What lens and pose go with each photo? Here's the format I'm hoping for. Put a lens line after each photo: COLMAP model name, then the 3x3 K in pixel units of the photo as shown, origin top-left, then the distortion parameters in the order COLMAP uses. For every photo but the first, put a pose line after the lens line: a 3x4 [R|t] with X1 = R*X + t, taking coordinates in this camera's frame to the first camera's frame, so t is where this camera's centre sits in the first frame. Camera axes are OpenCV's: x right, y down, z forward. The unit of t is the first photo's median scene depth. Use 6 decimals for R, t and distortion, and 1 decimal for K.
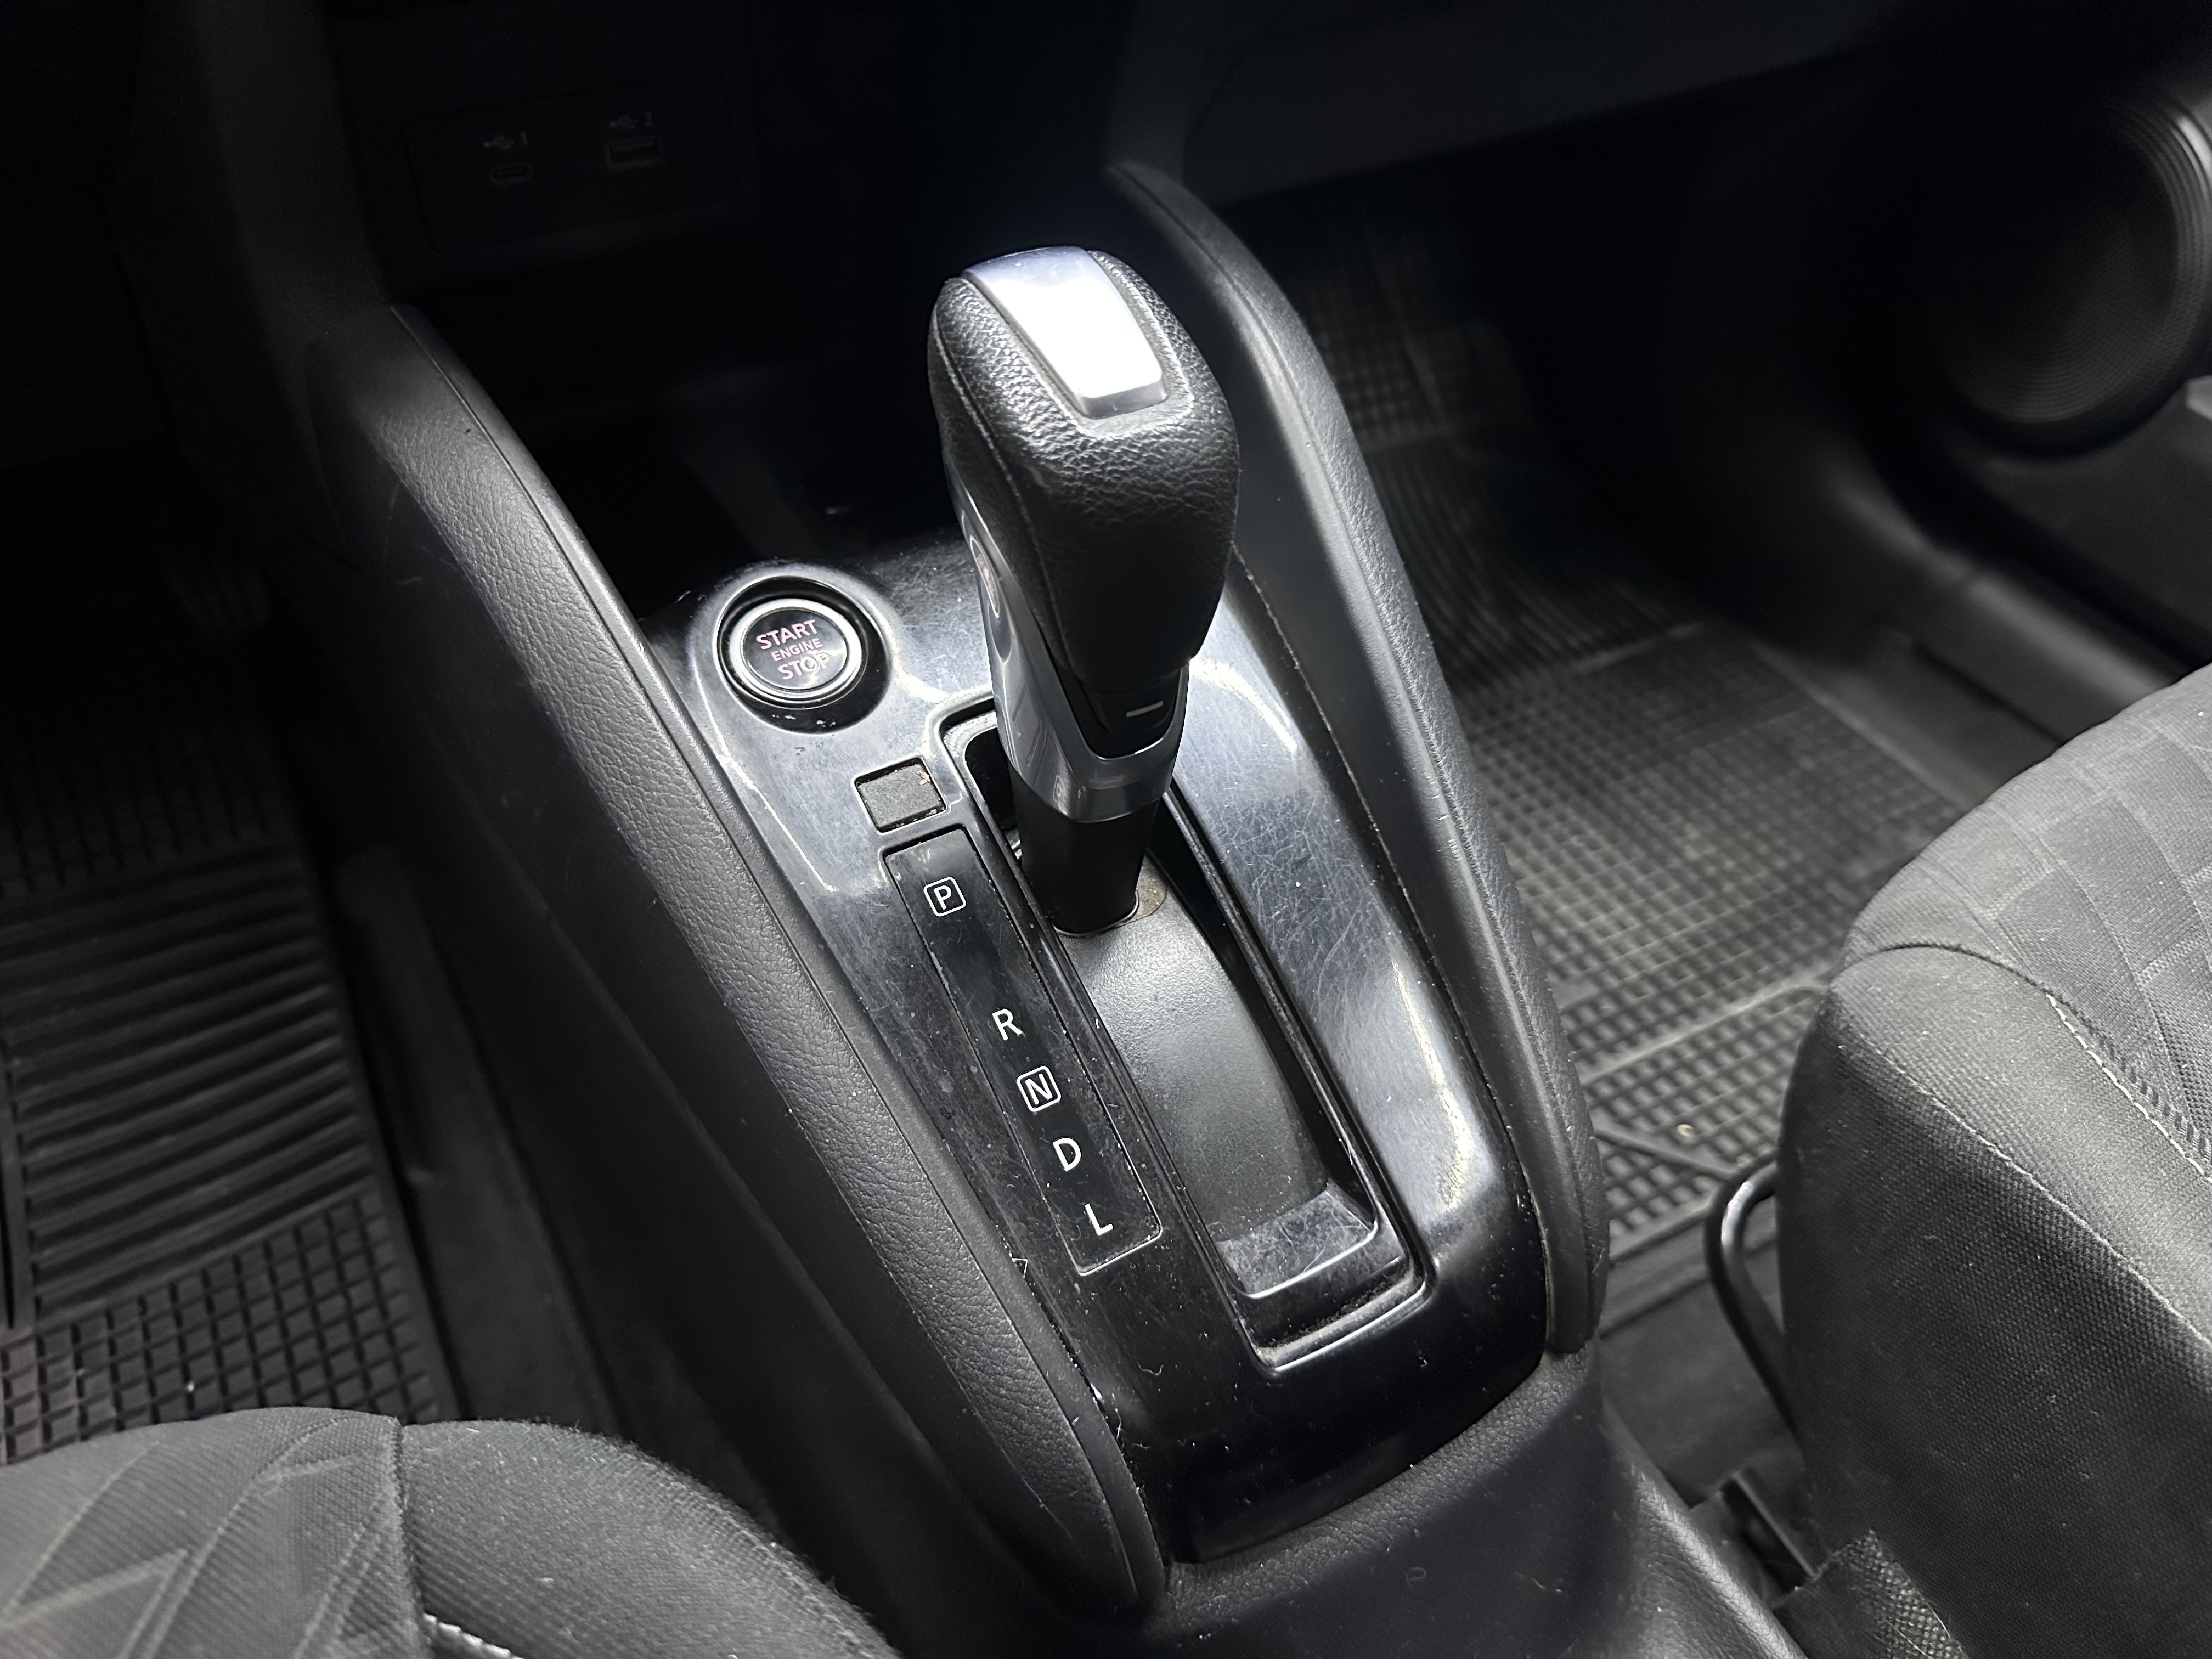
lens RADIAL K [[1558.0, 0, 1106.0], [0, 1558.0, 829.5], [0, 0, 1]] dist [-0.000601, -0.001830]
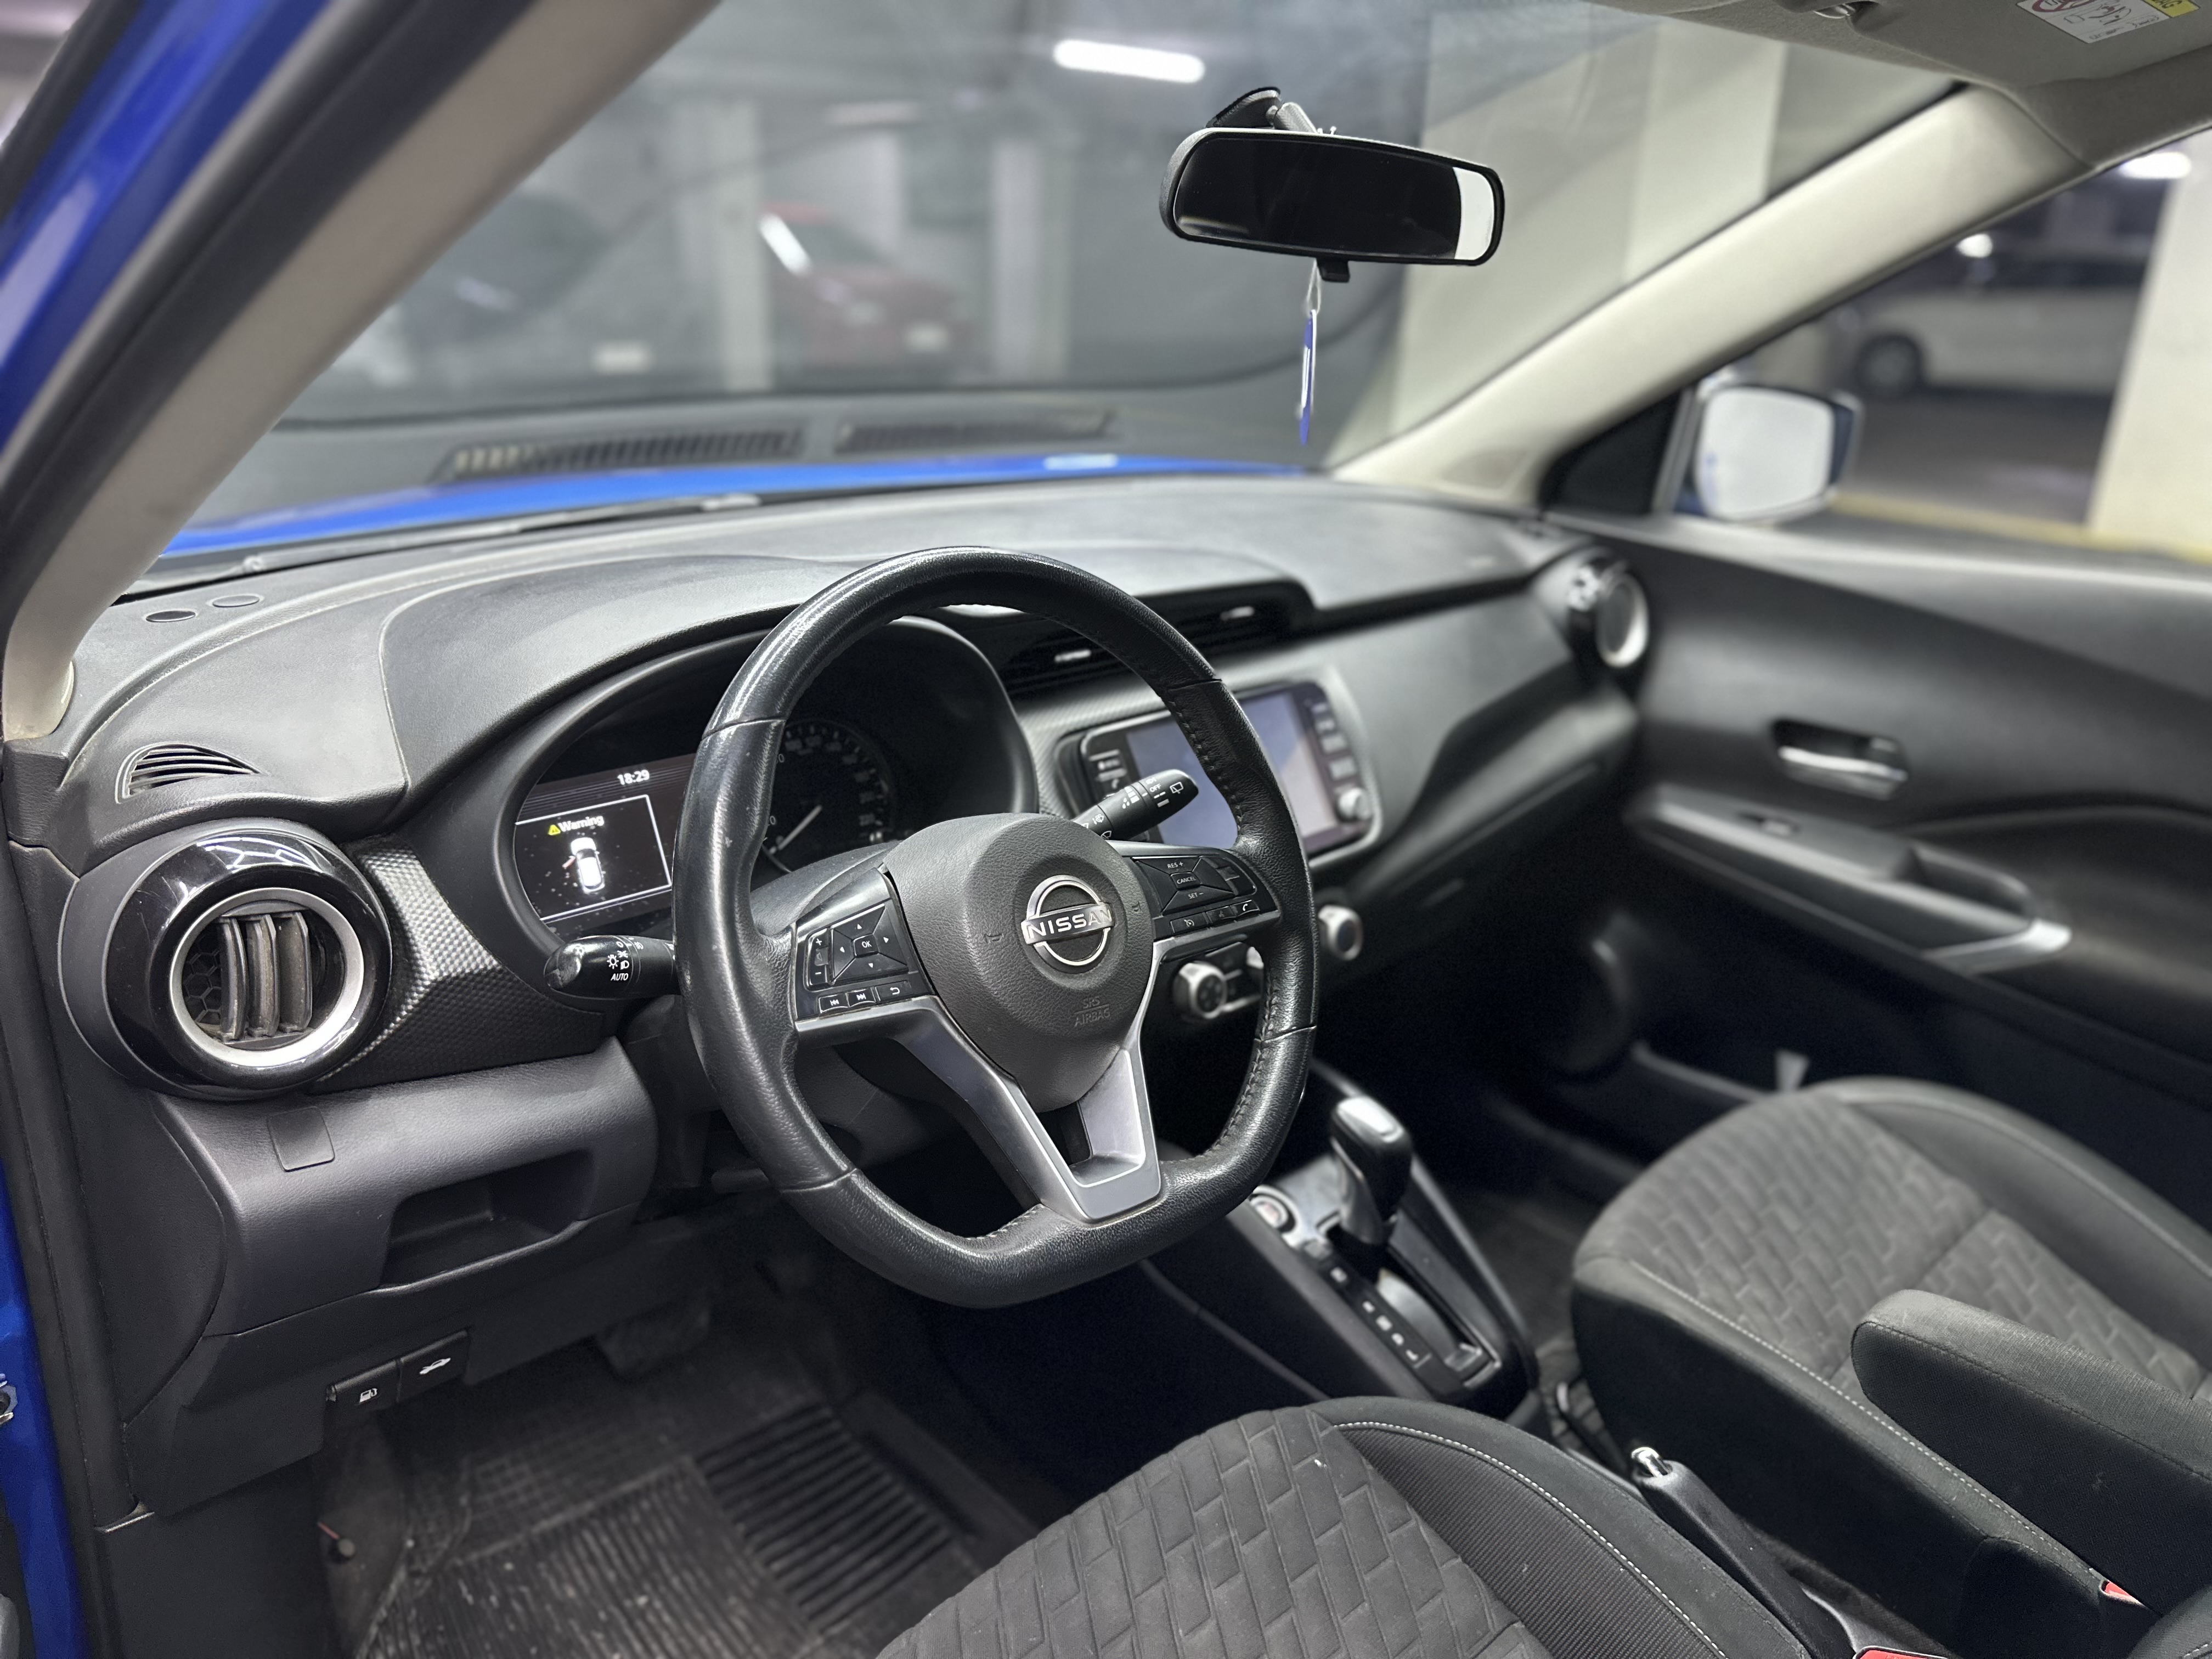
lens RADIAL K [[1558.0, 0, 1106.0], [0, 1558.0, 829.5], [0, 0, 1]] dist [-0.000601, -0.001830]
pose [[0.966542, -0.083206, 0.242637, -0.732205], [0.173920, 0.907870, -0.381475, 0.200938], [-0.188542, 0.410911, 0.891966, -1.291811]]
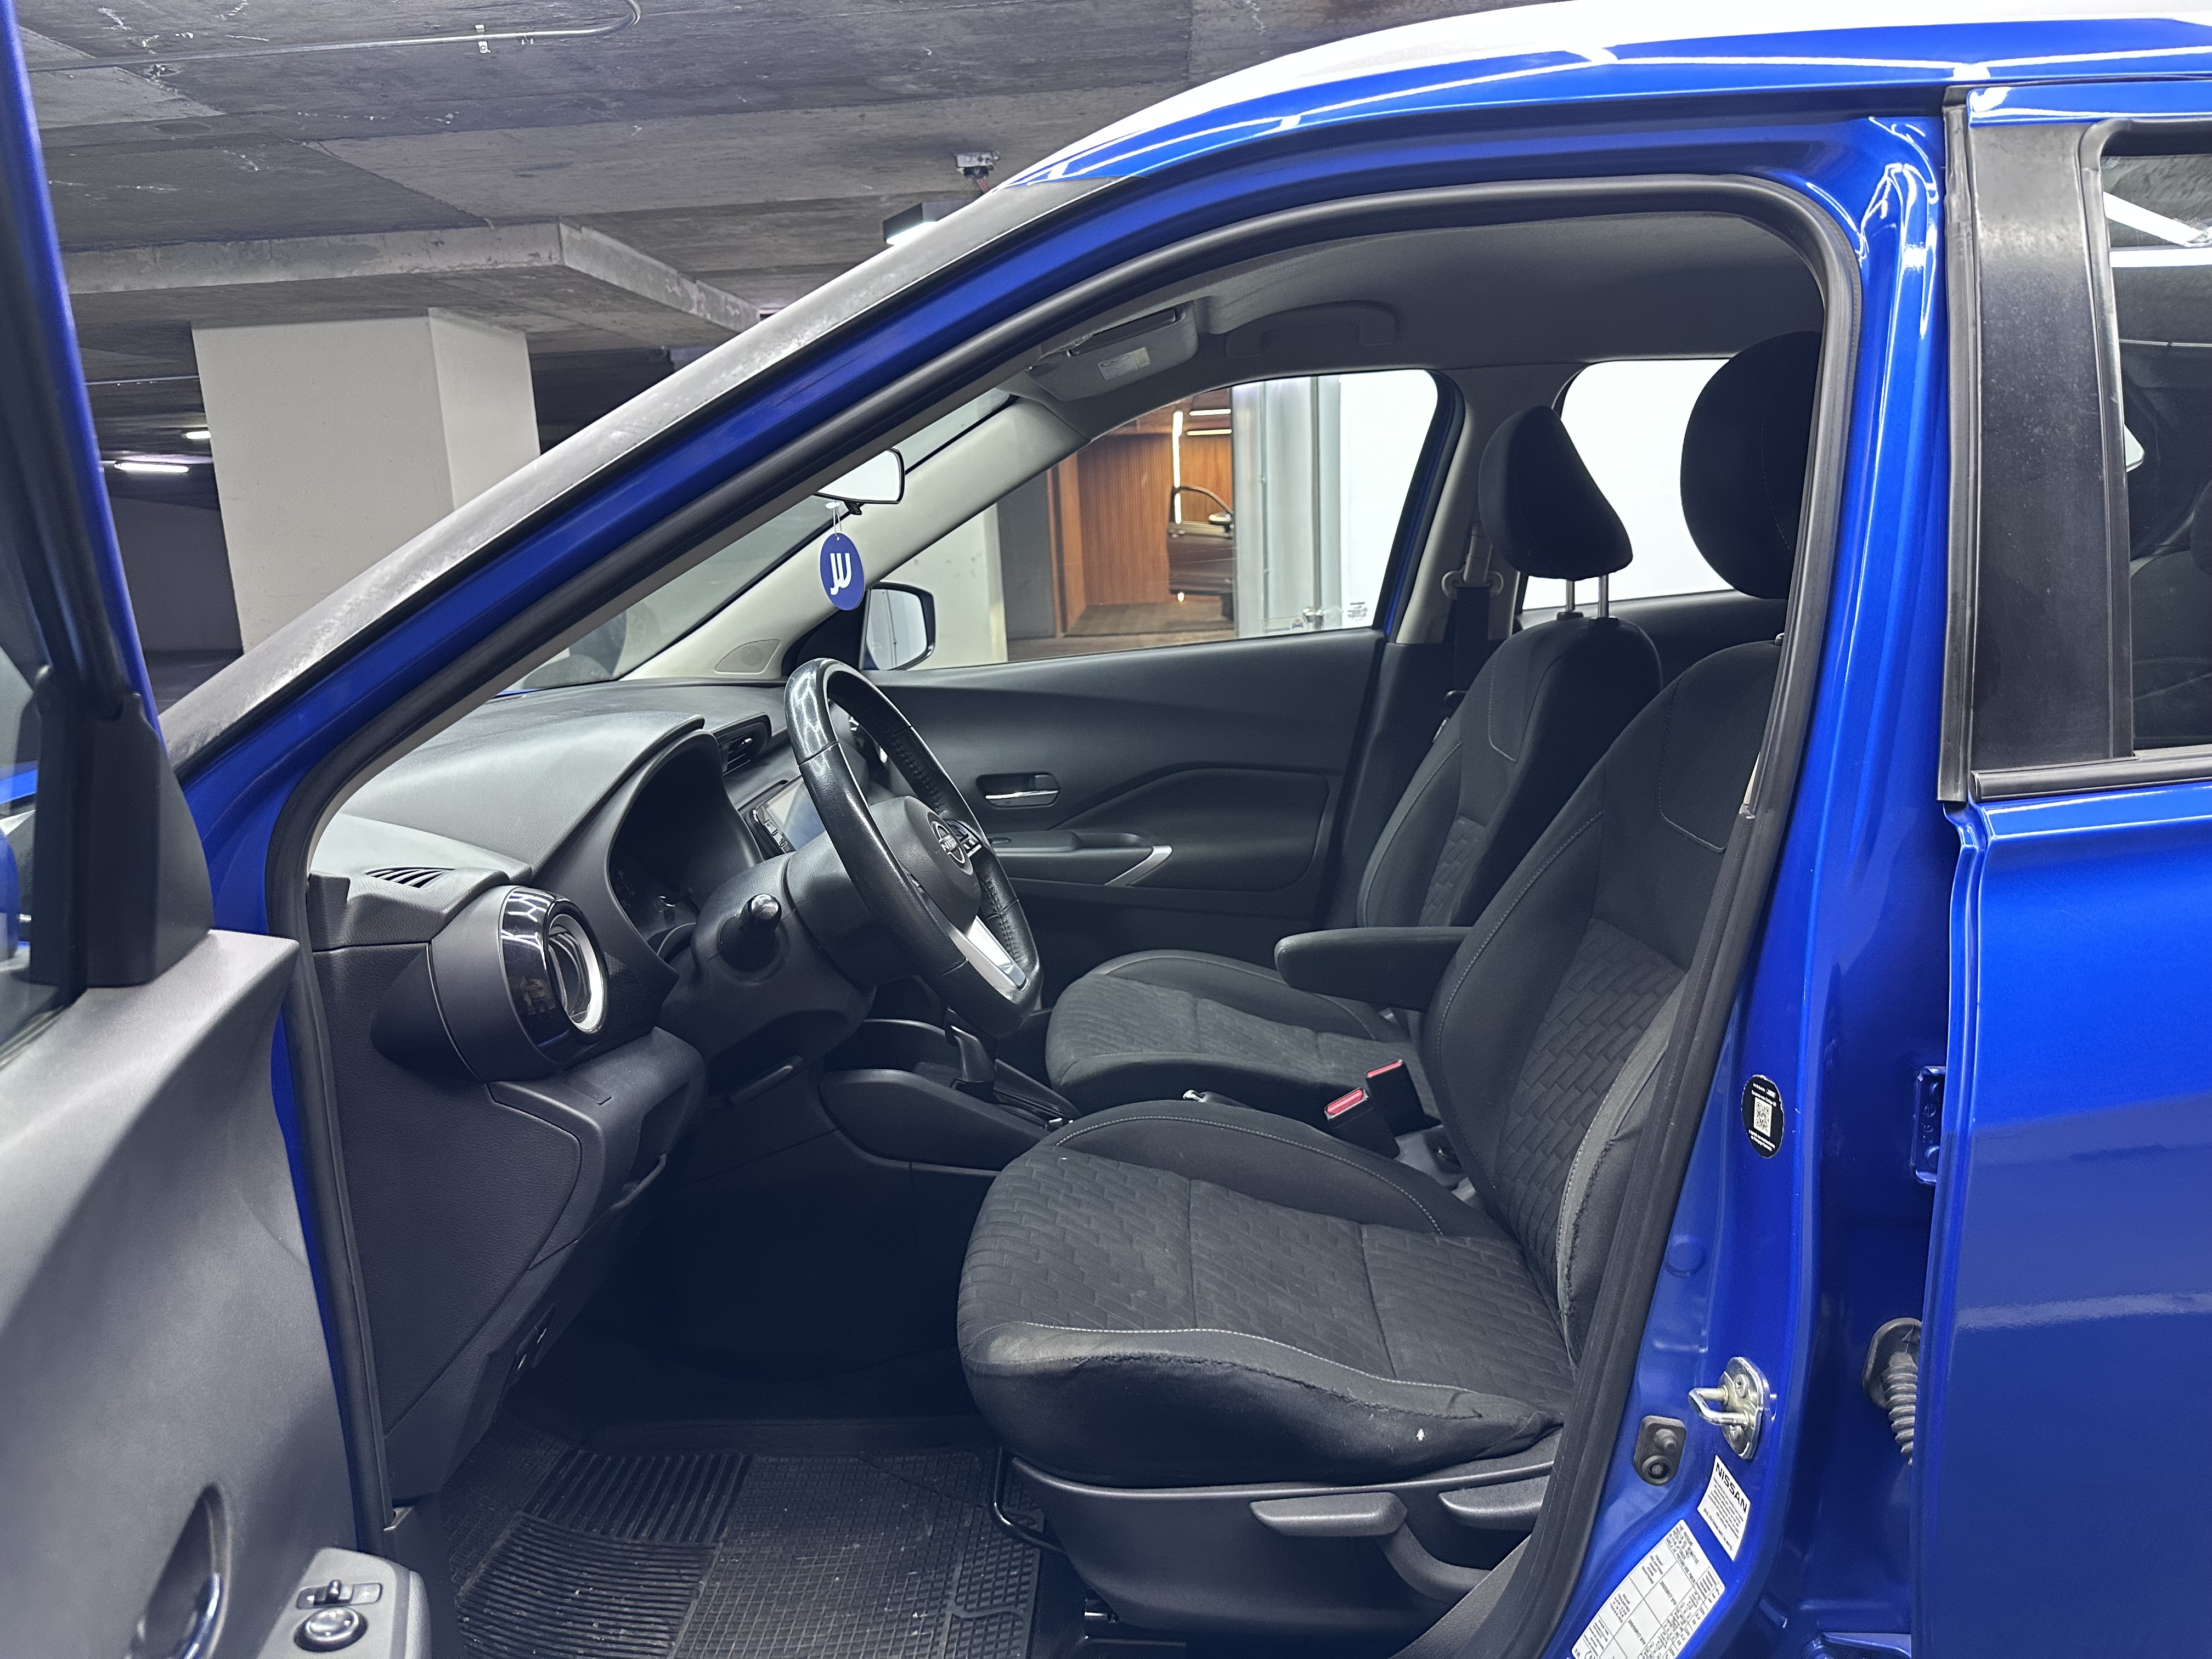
lens RADIAL K [[1558.0, 0, 1106.0], [0, 1558.0, 829.5], [0, 0, 1]] dist [-0.000601, -0.001830]
pose [[0.505891, -0.215446, 0.835259, -2.260297], [0.651343, 0.730246, -0.206140, 0.402594], [-0.565532, 0.648324, 0.509754, -1.458263]]
